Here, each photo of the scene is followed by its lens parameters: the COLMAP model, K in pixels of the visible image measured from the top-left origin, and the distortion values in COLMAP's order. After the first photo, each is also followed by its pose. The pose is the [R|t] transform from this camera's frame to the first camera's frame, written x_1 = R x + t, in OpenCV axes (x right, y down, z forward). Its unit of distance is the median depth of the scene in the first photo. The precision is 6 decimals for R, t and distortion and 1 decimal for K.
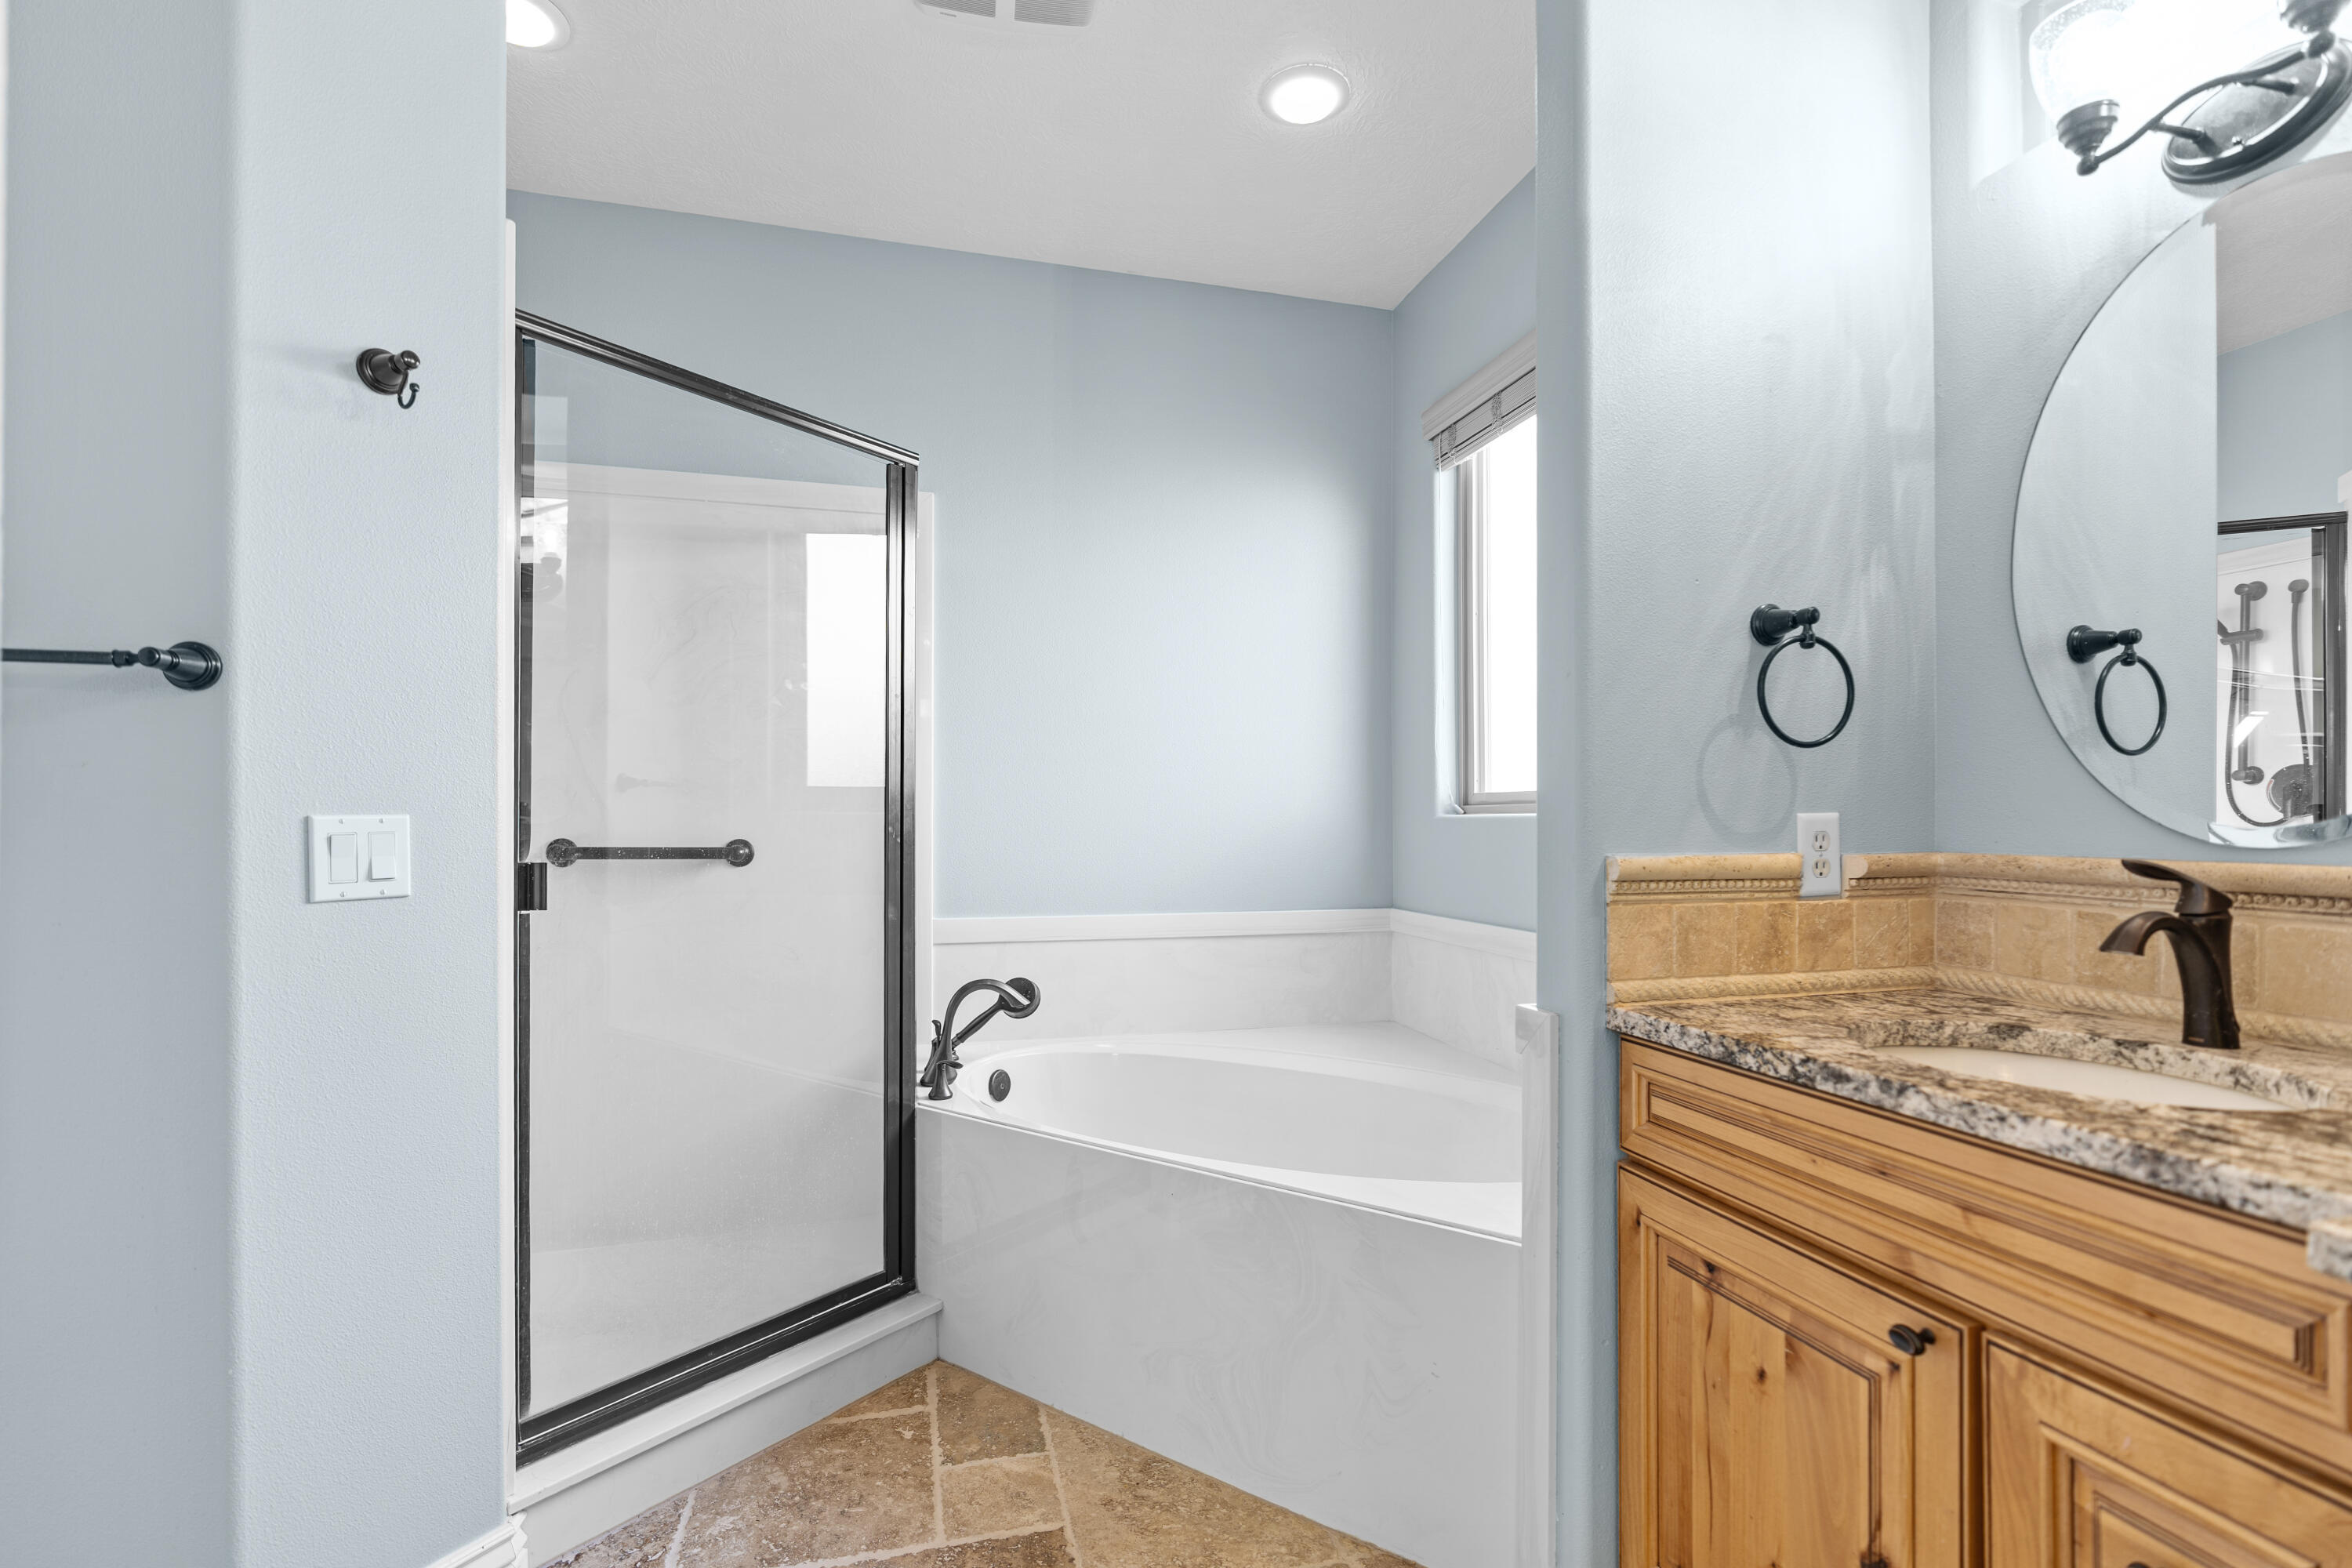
lens RADIAL K [[1074.8, 0, 1173.8], [0, 1074.8, 778.1], [0, 0, 1]] dist [-0.007877, 0.000787]
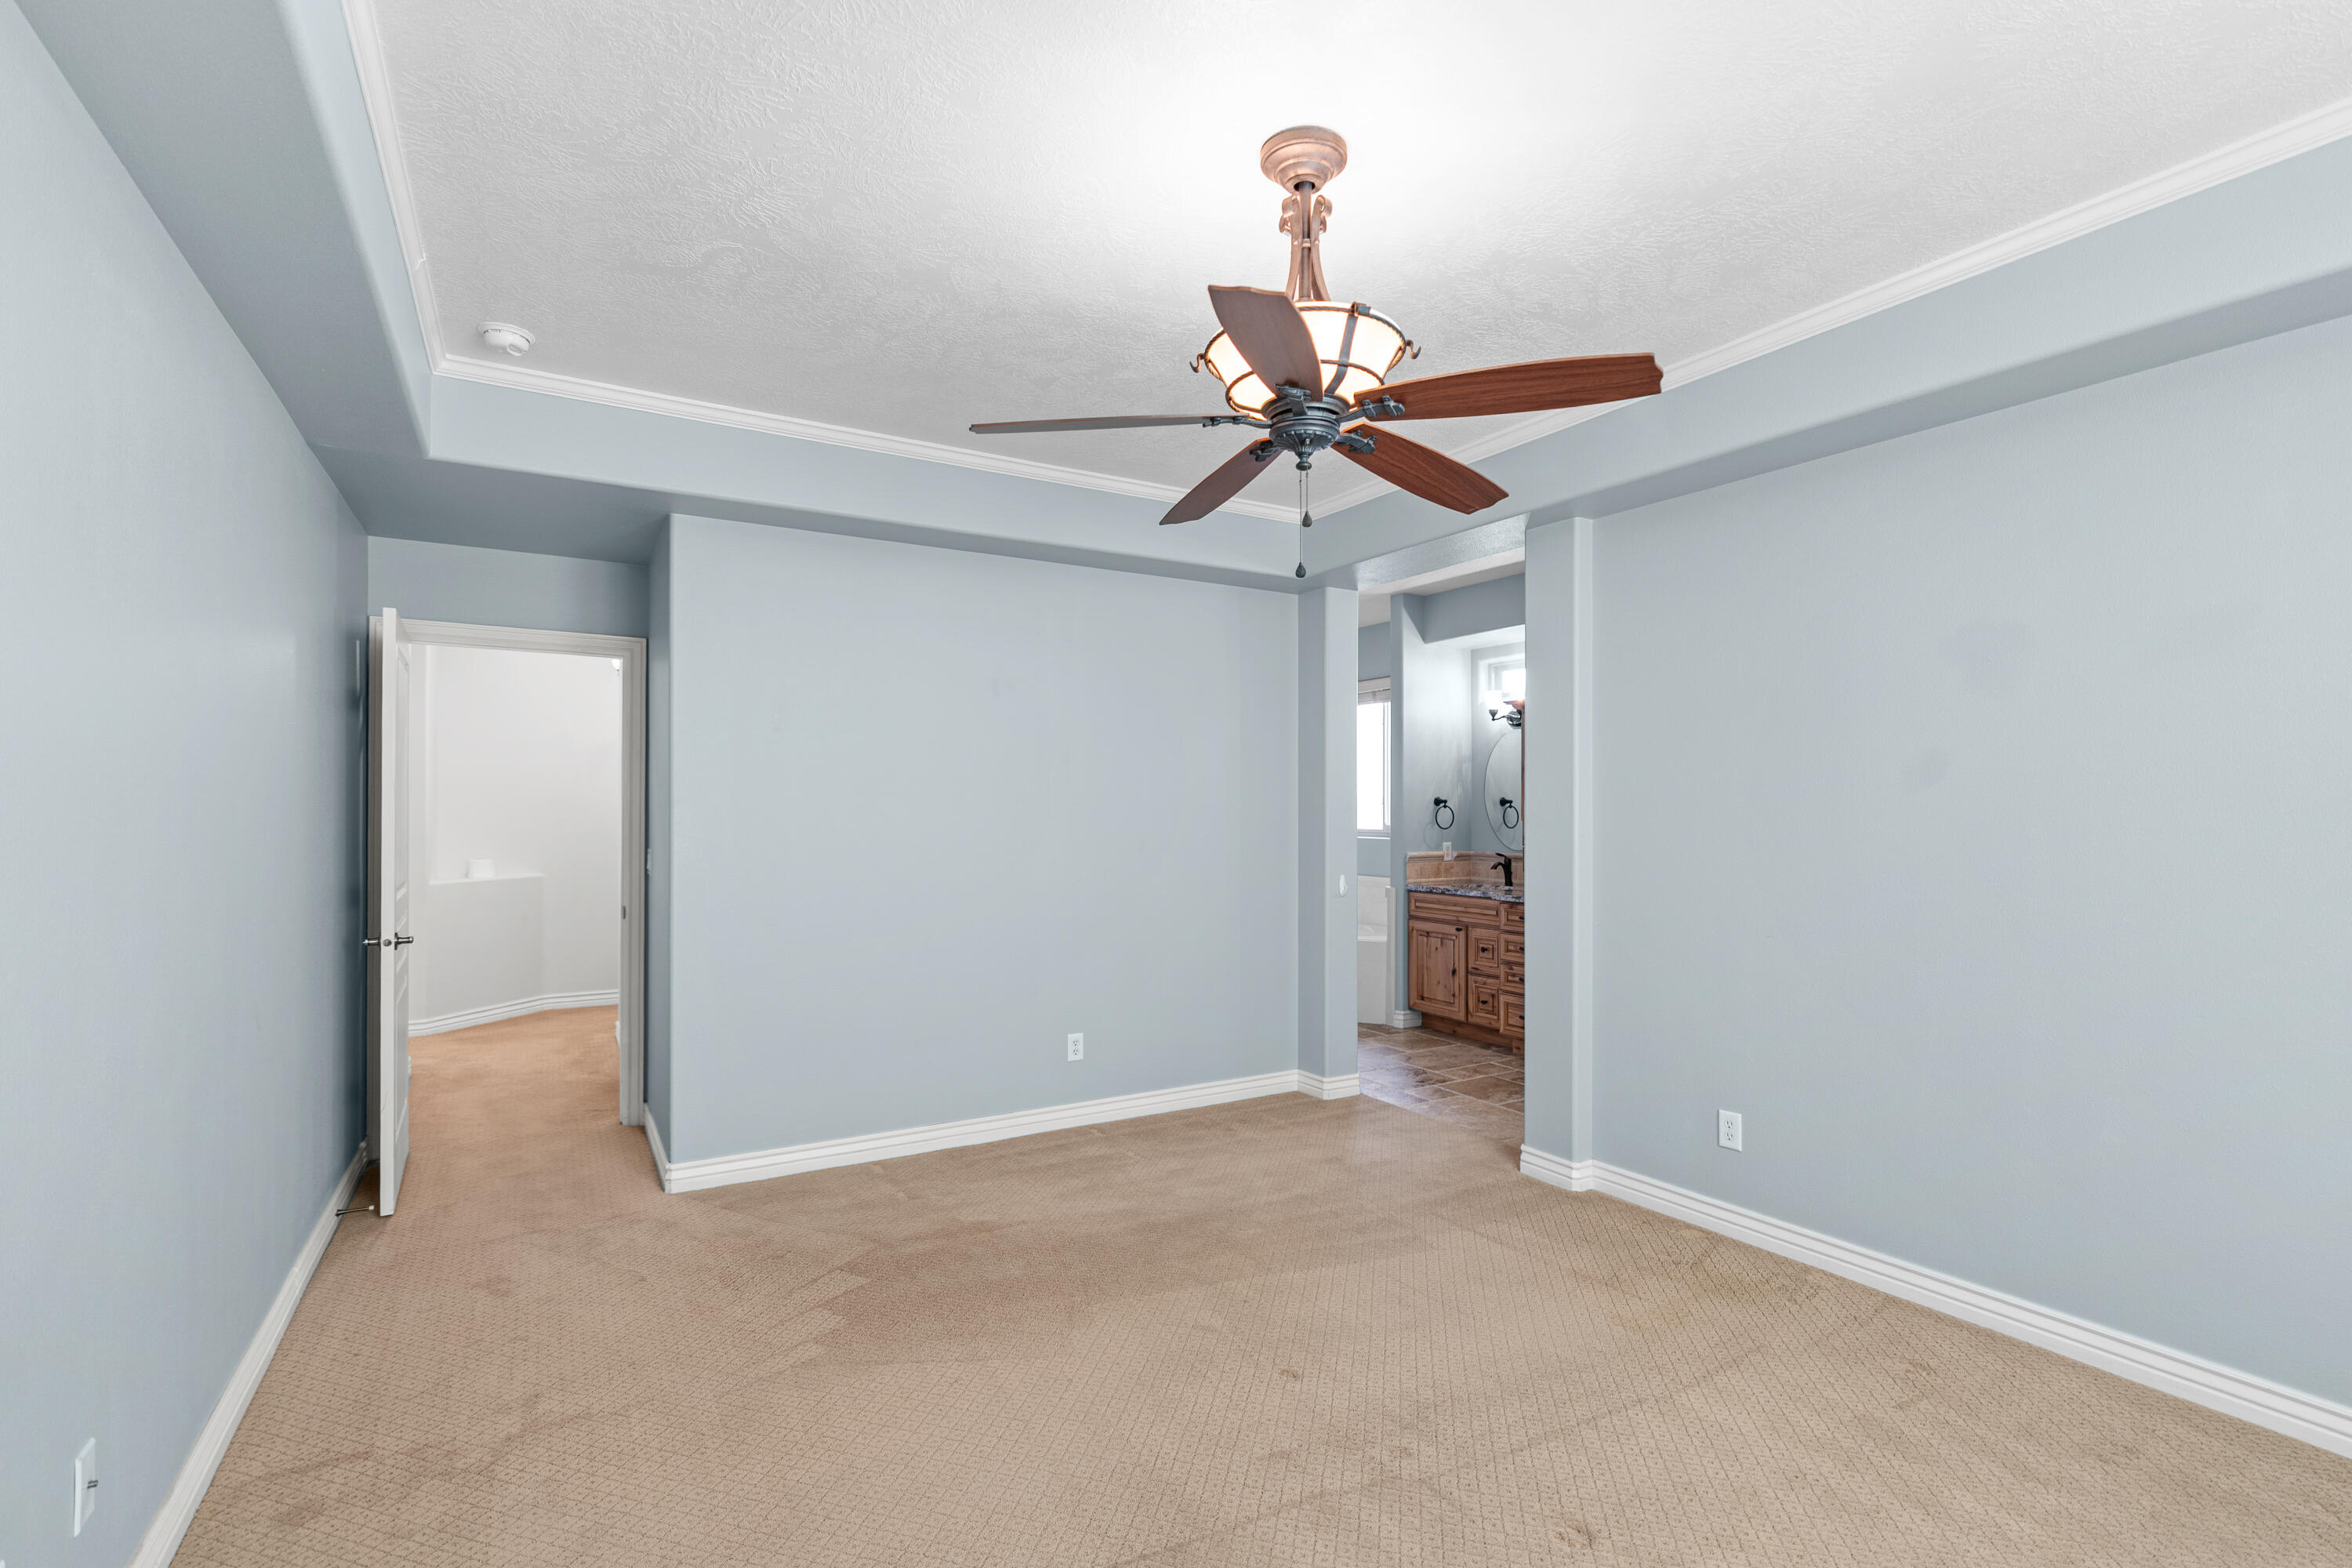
lens RADIAL K [[1074.8, 0, 1175.5], [0, 1074.8, 772.9], [0, 0, 1]] dist [-0.007877, 0.000787]
pose [[0.962474, 0.003241, 0.271356, -1.831799], [-0.003883, 0.999991, 0.001829, -0.281622], [-0.271347, -0.002814, 0.962477, -3.224389]]
